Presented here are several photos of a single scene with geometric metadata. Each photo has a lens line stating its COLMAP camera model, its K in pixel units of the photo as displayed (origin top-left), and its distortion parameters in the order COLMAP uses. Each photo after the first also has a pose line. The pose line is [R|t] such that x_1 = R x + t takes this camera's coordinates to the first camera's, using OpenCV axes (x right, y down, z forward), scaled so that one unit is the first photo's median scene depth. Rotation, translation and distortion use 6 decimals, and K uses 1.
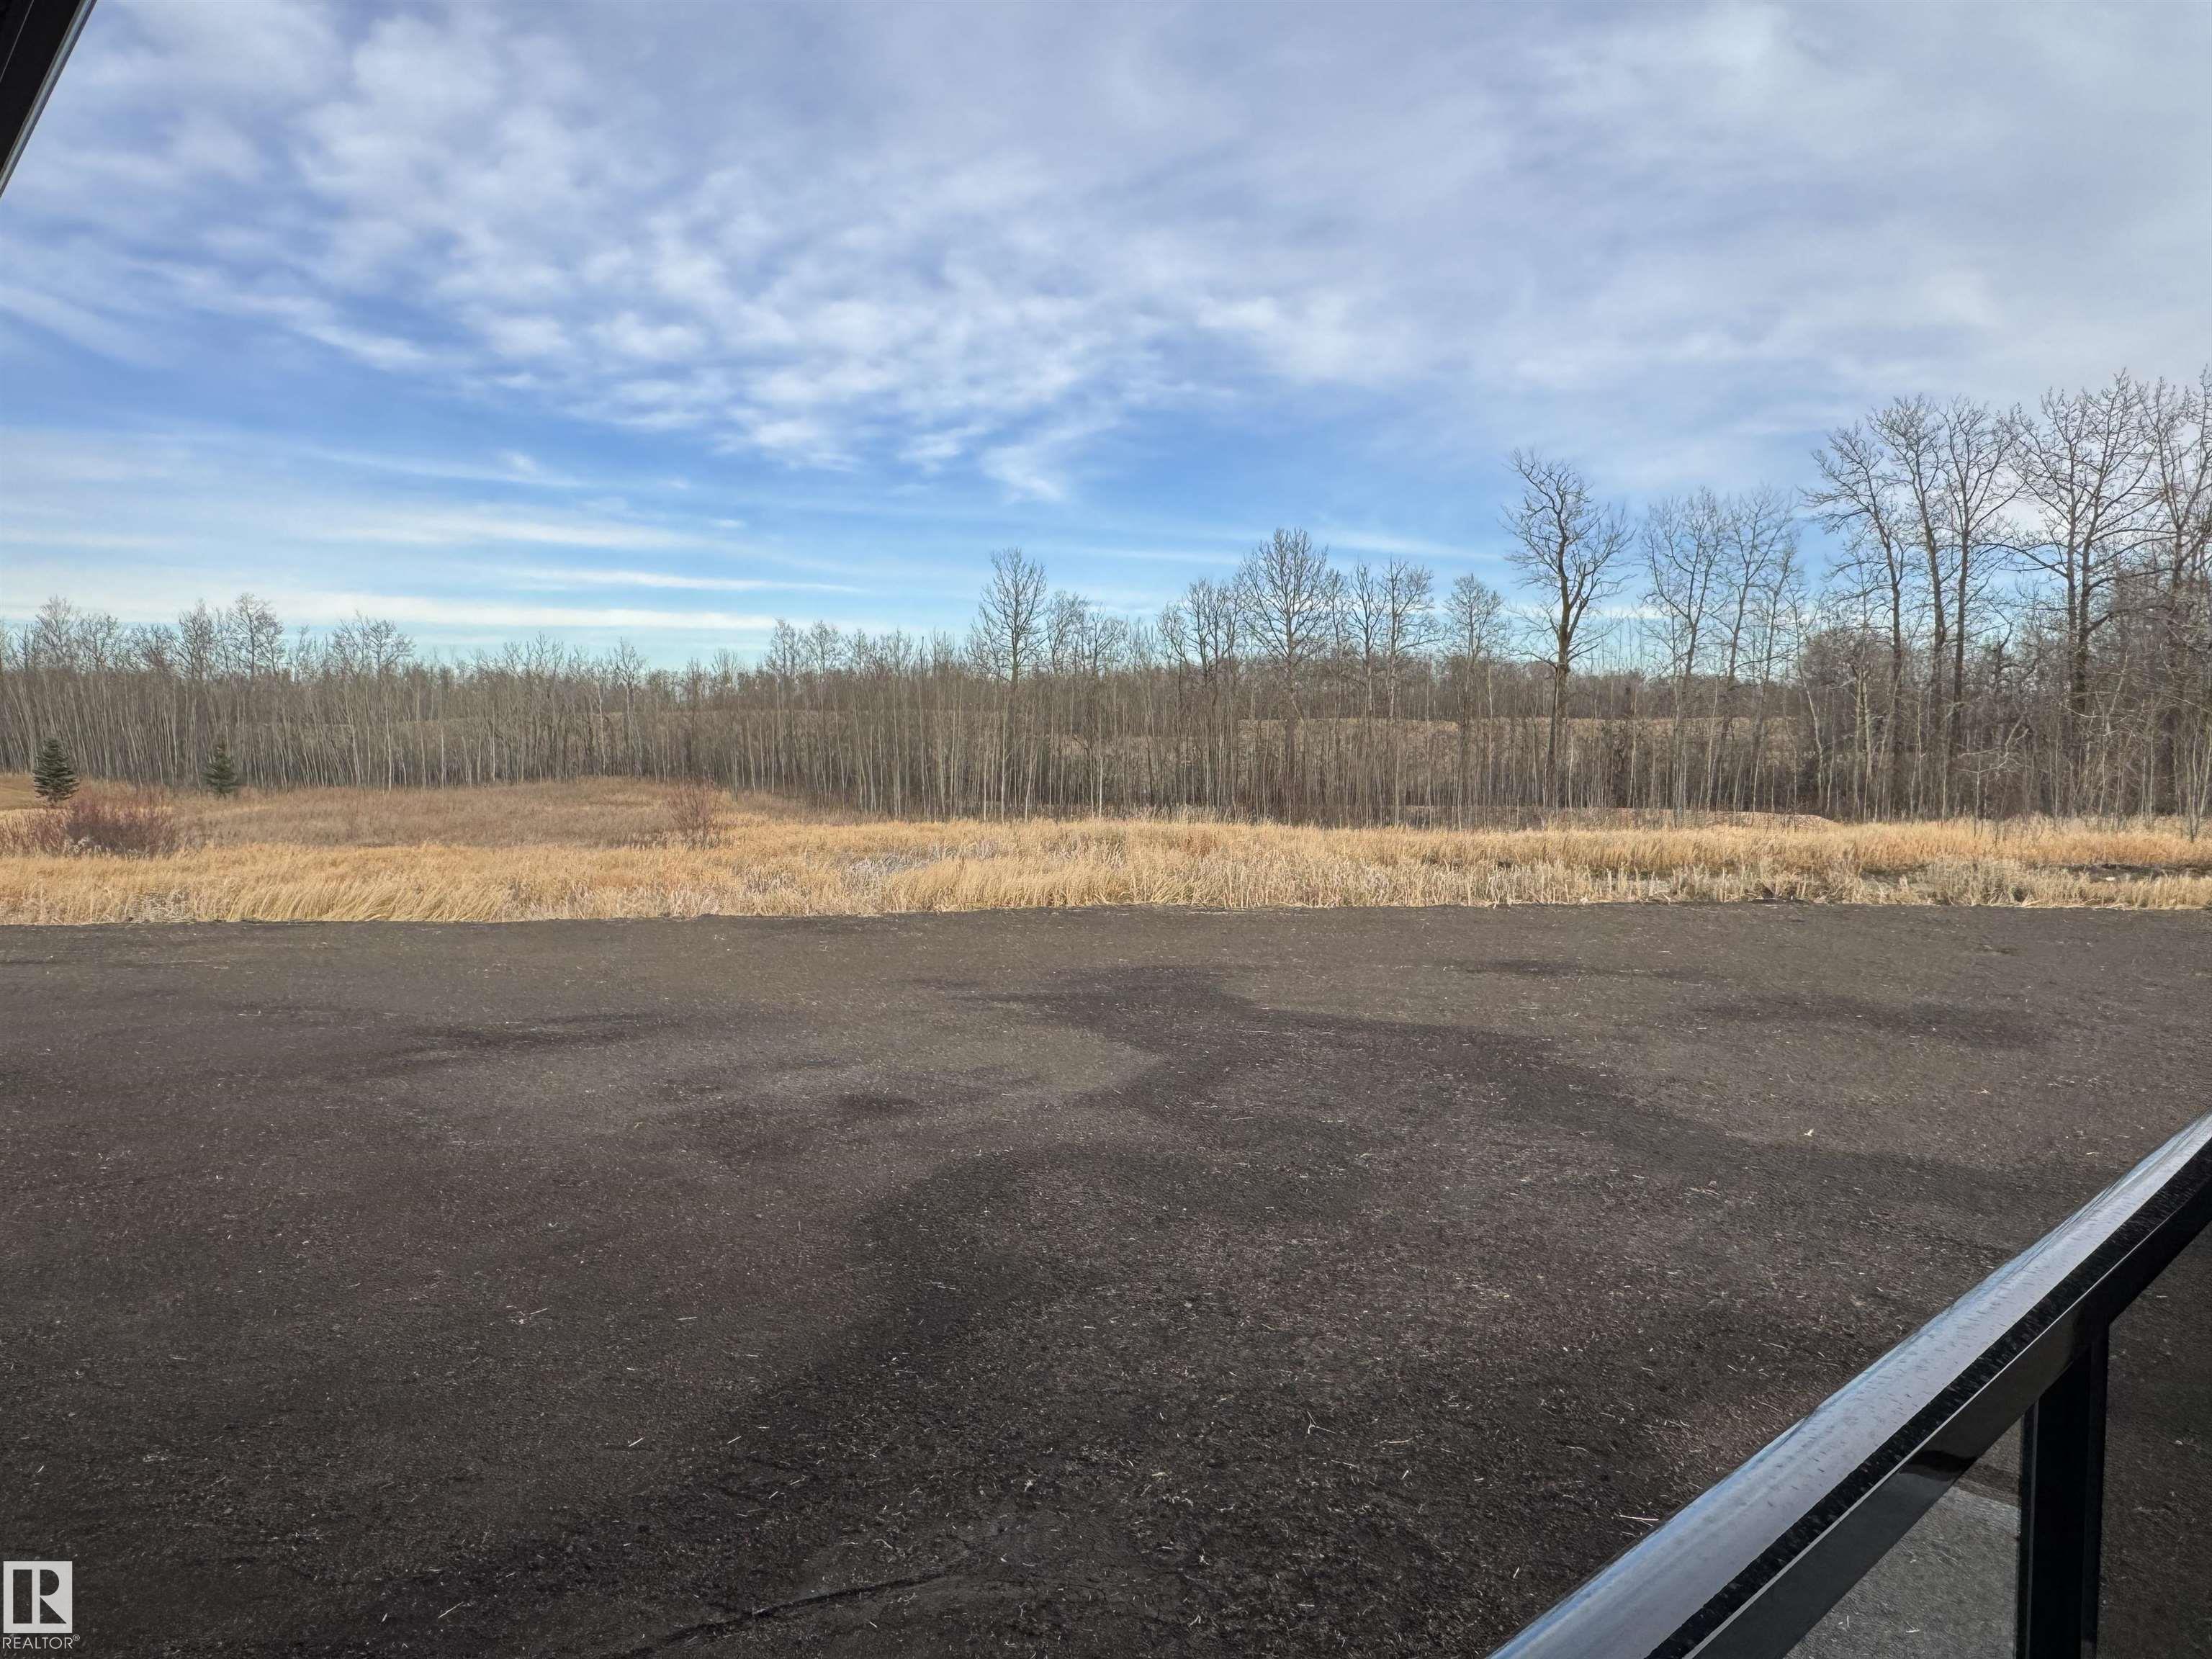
lens RADIAL K [[1481.5, 0, 1091.8], [0, 1481.5, 827.7], [0, 0, 1]] dist [0.003250, -0.001628]
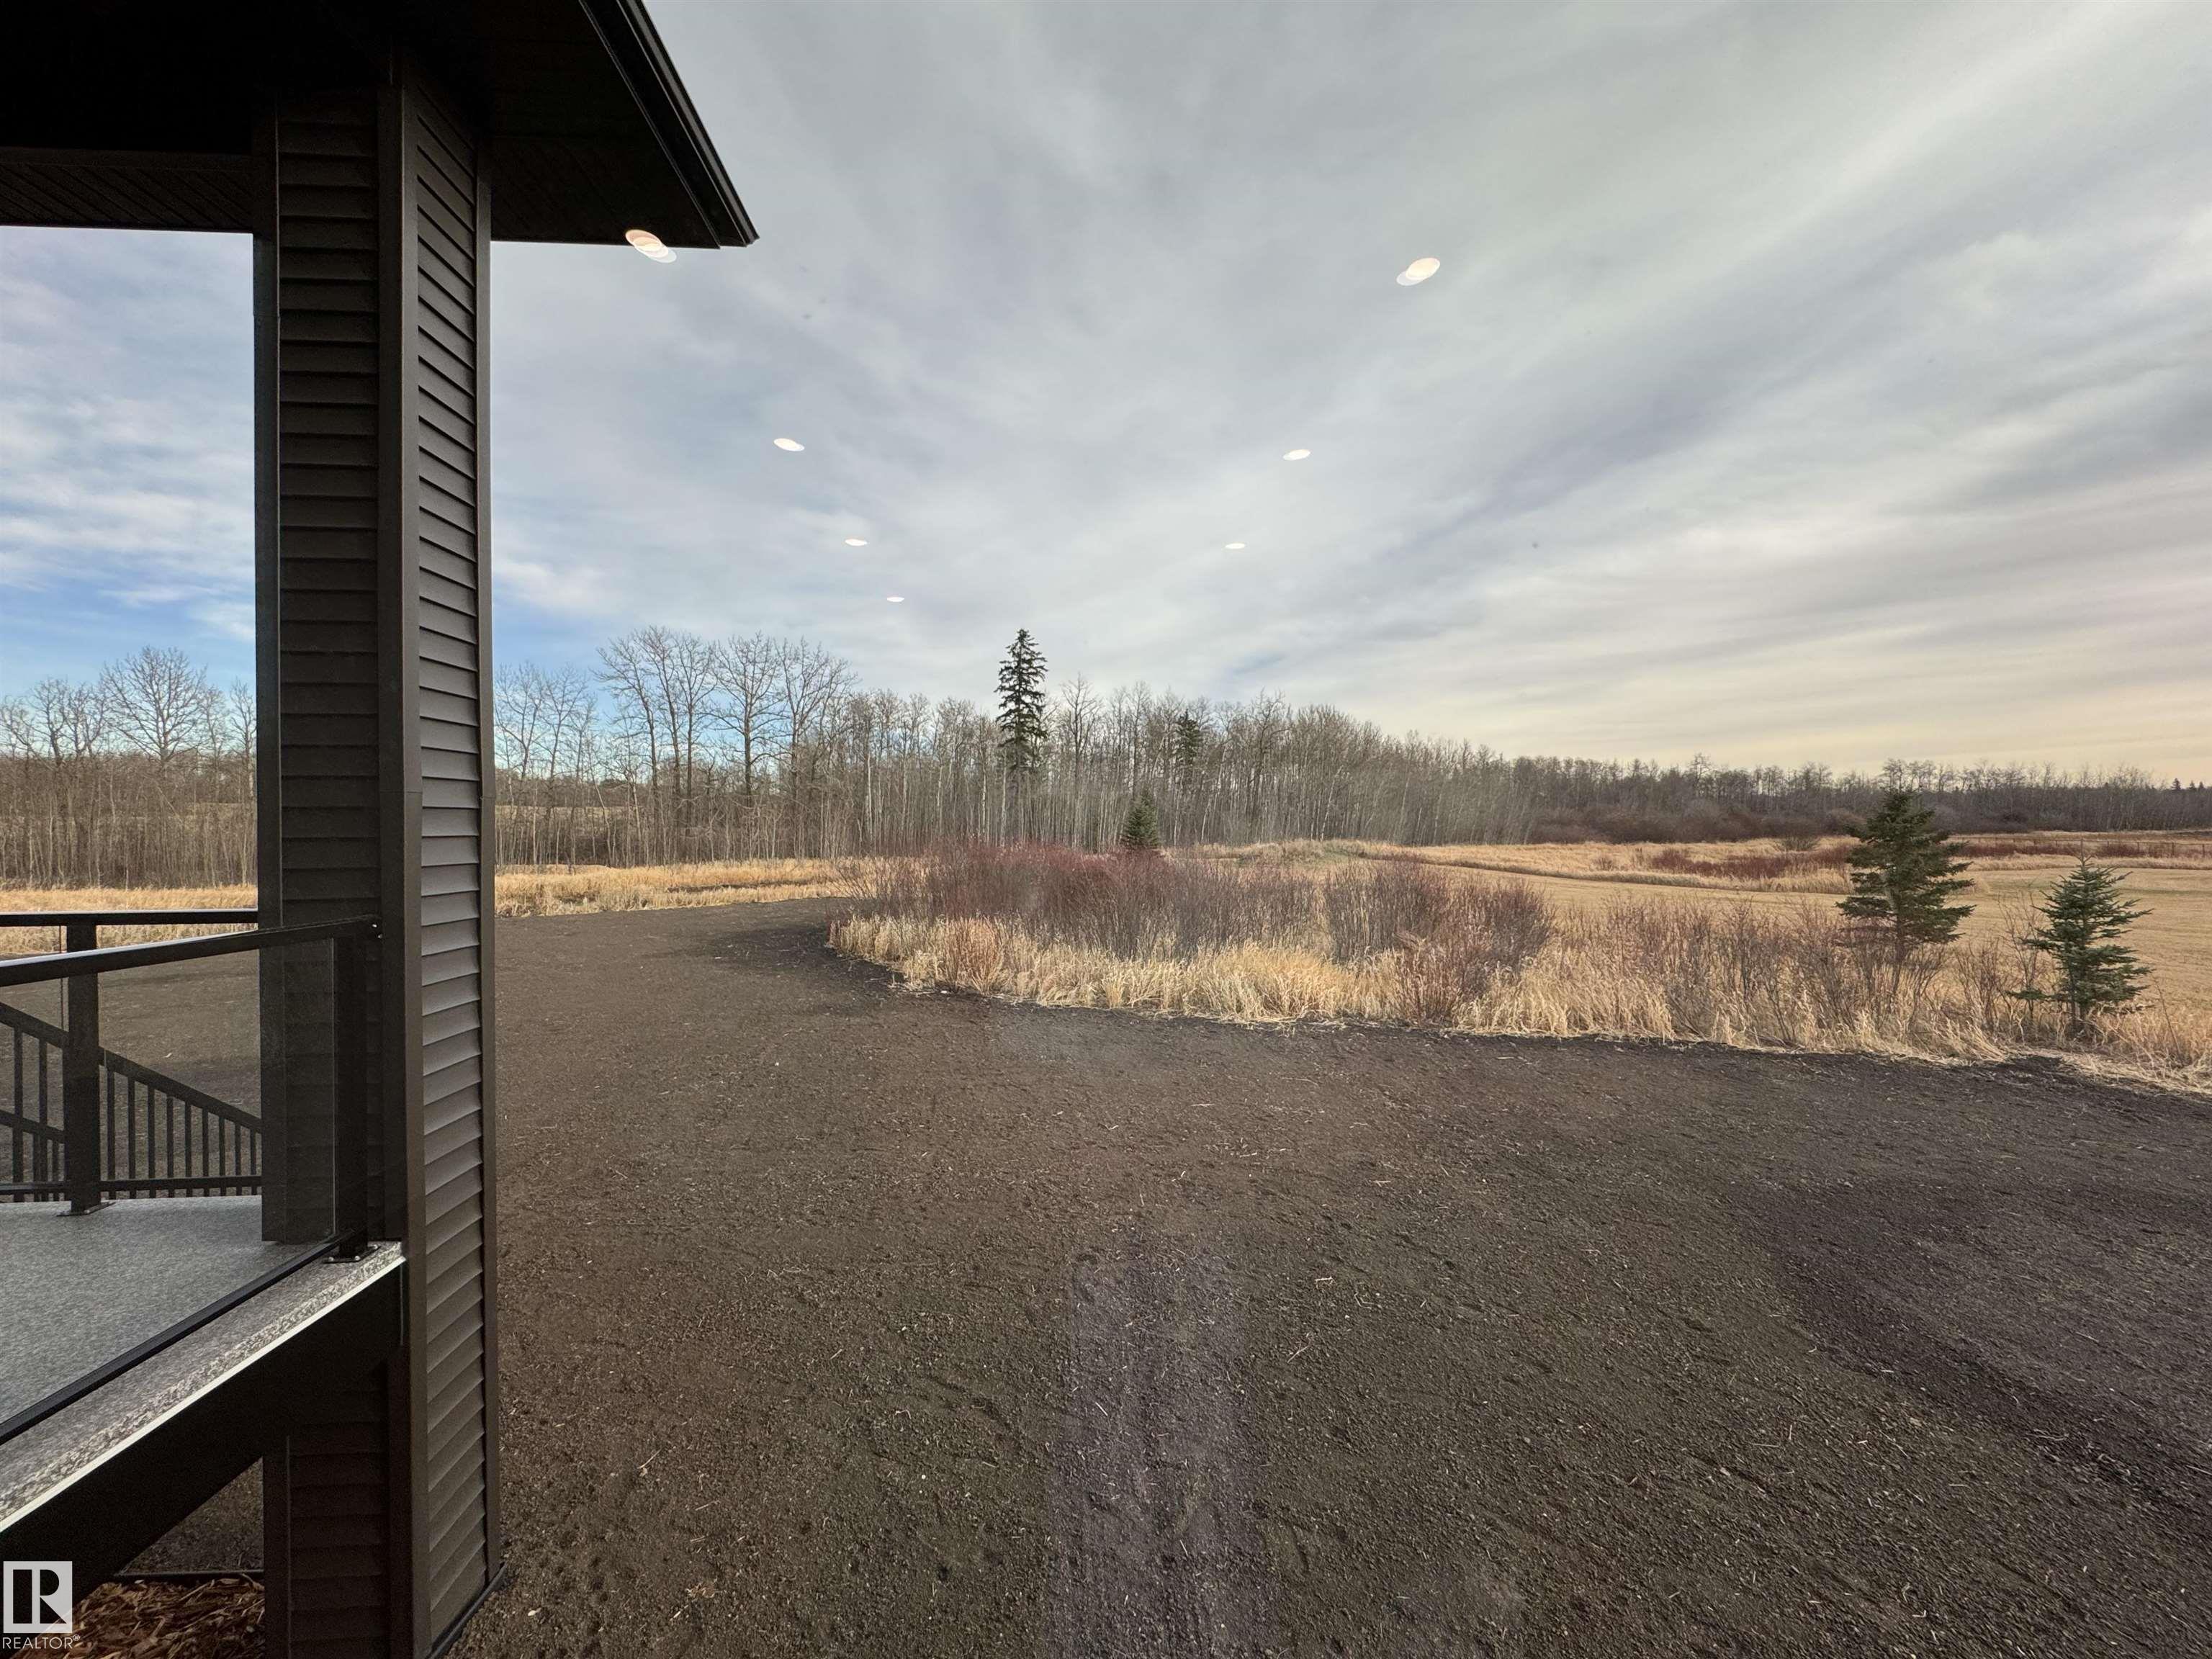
lens RADIAL K [[897.5, 0, 1111.9], [0, 897.5, 821.2], [0, 0, 1]] dist [0.001383, -0.001002]
pose [[0.638791, 0.001539, 0.769378, 0.075922], [0.044199, 0.998273, -0.038694, 0.006331], [-0.768109, 0.058724, 0.637620, -0.086071]]
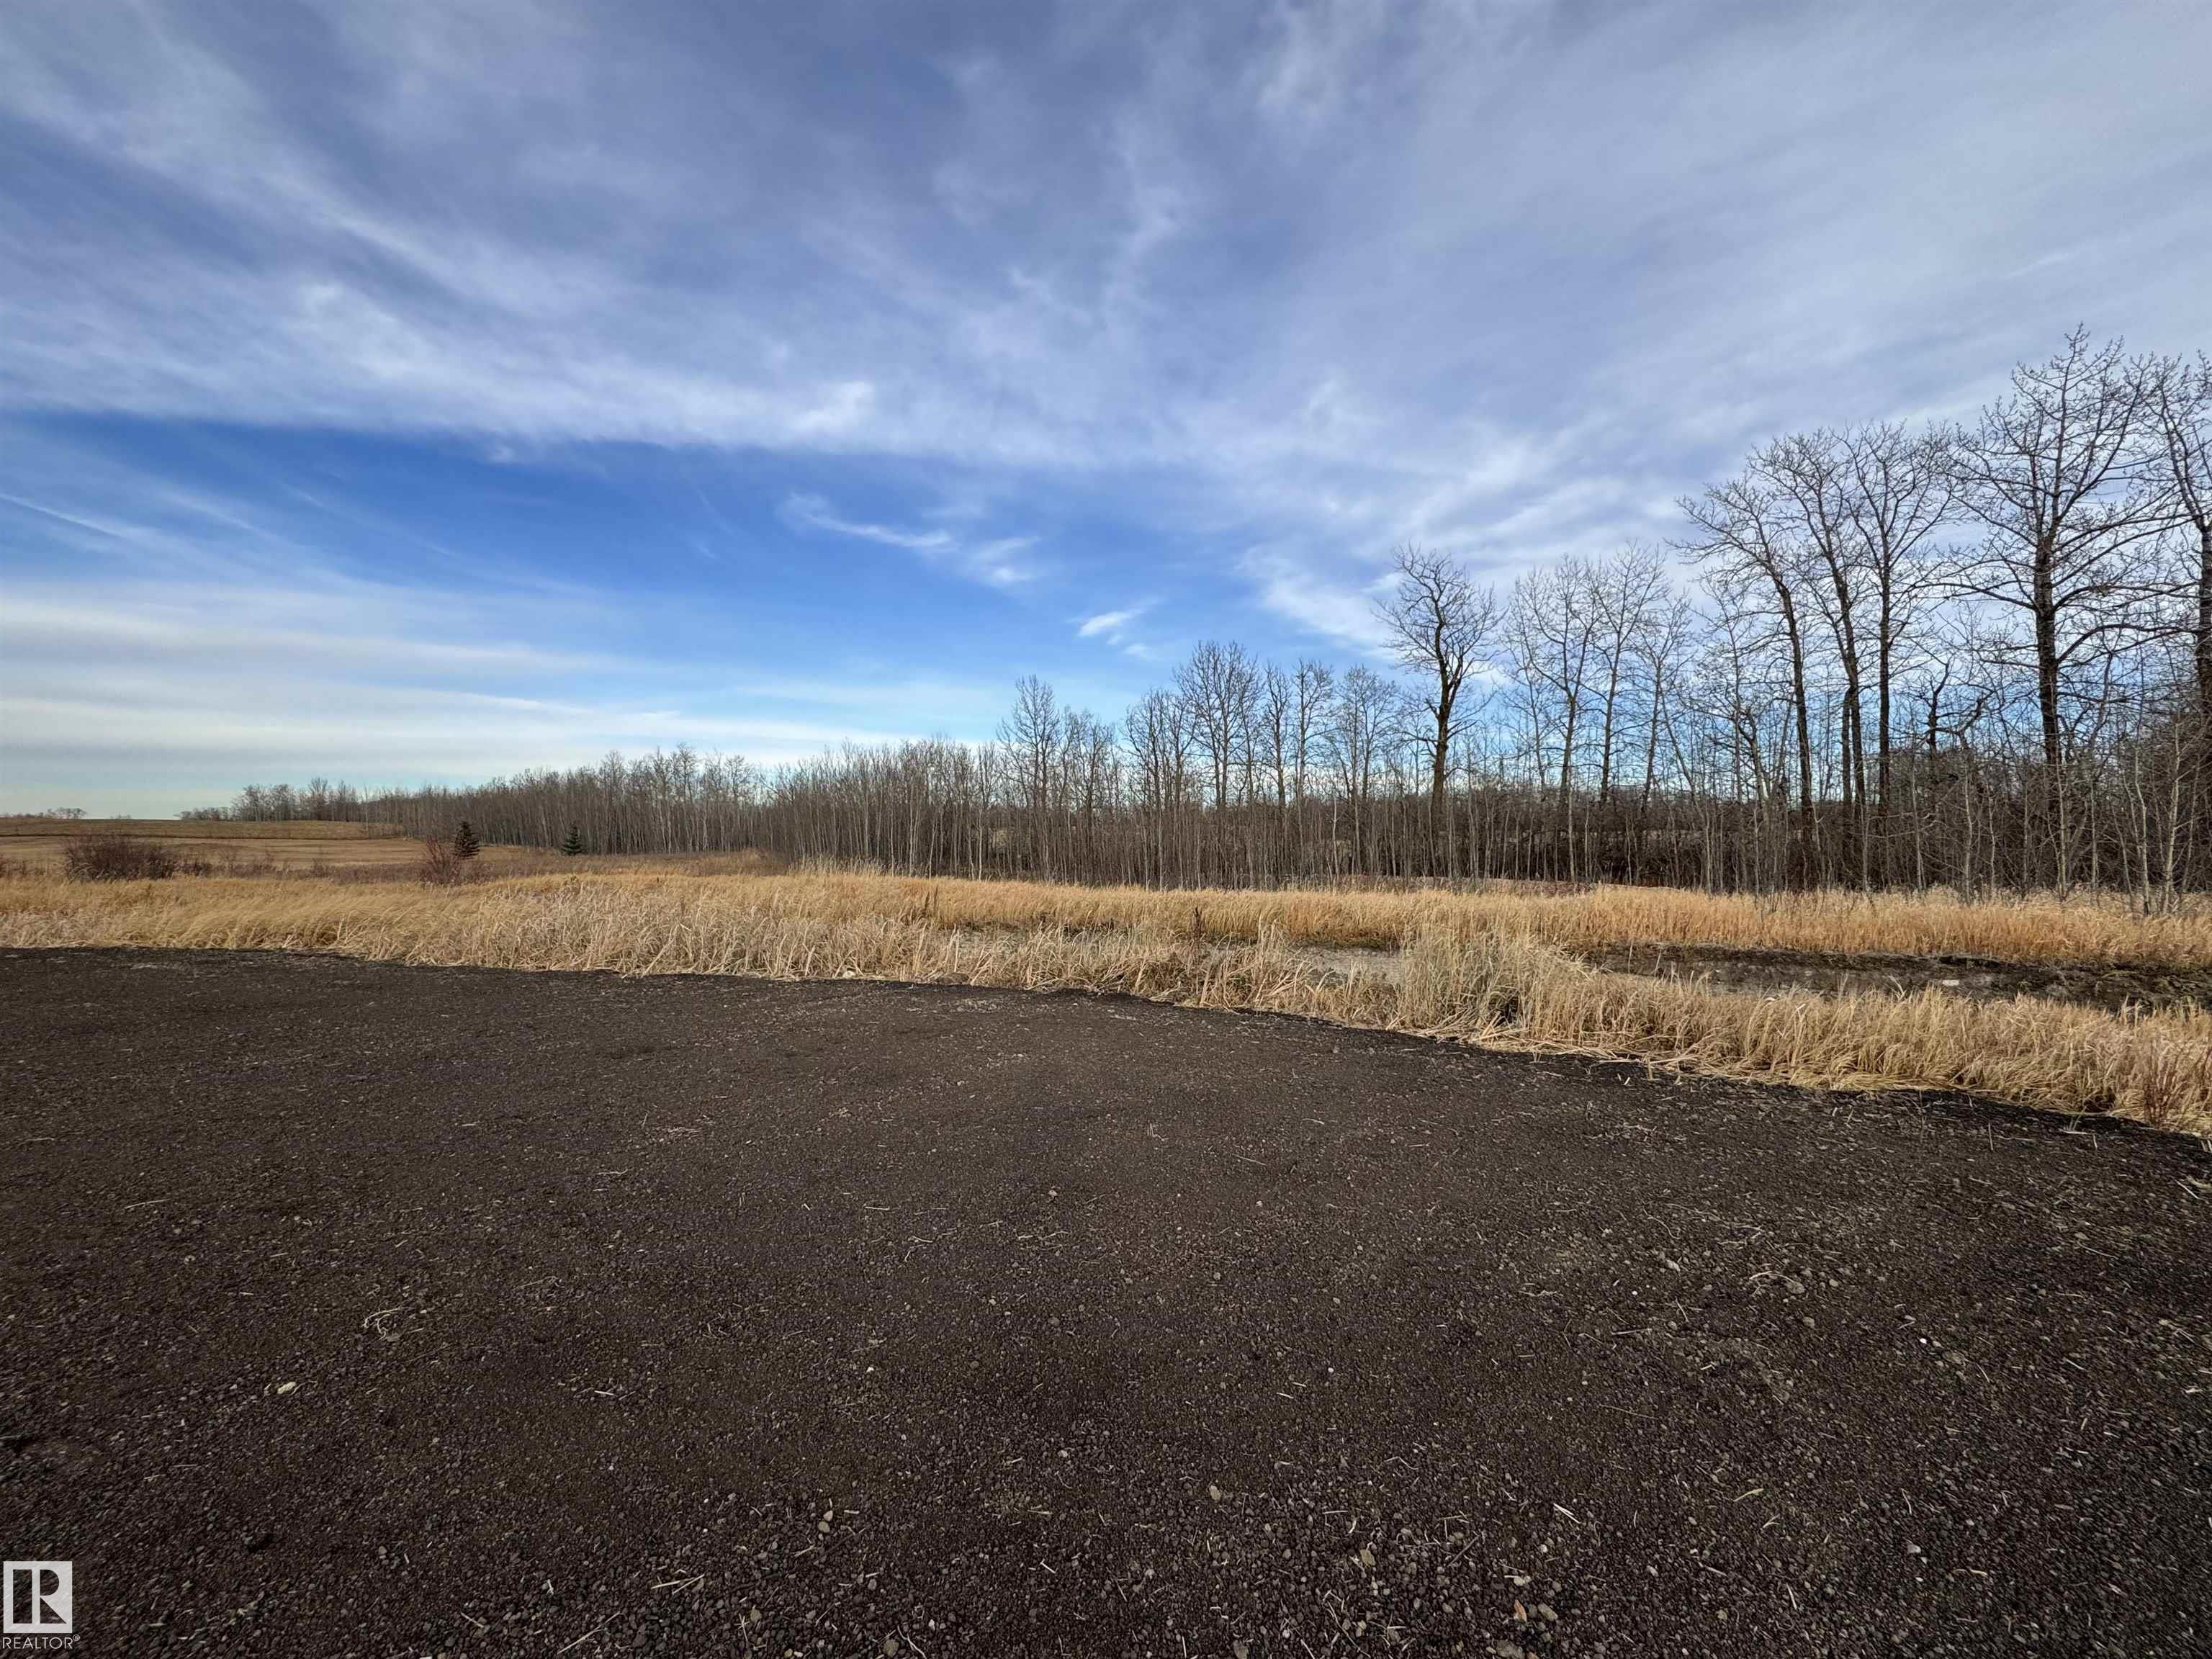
lens RADIAL K [[897.5, 0, 1091.5], [0, 897.5, 832.0], [0, 0, 1]] dist [0.001383, -0.001002]
pose [[0.950122, 0.002292, -0.311871, 0.308237], [-0.026466, 0.996958, -0.073303, 0.006661], [0.310754, 0.077901, 0.947293, 0.359758]]
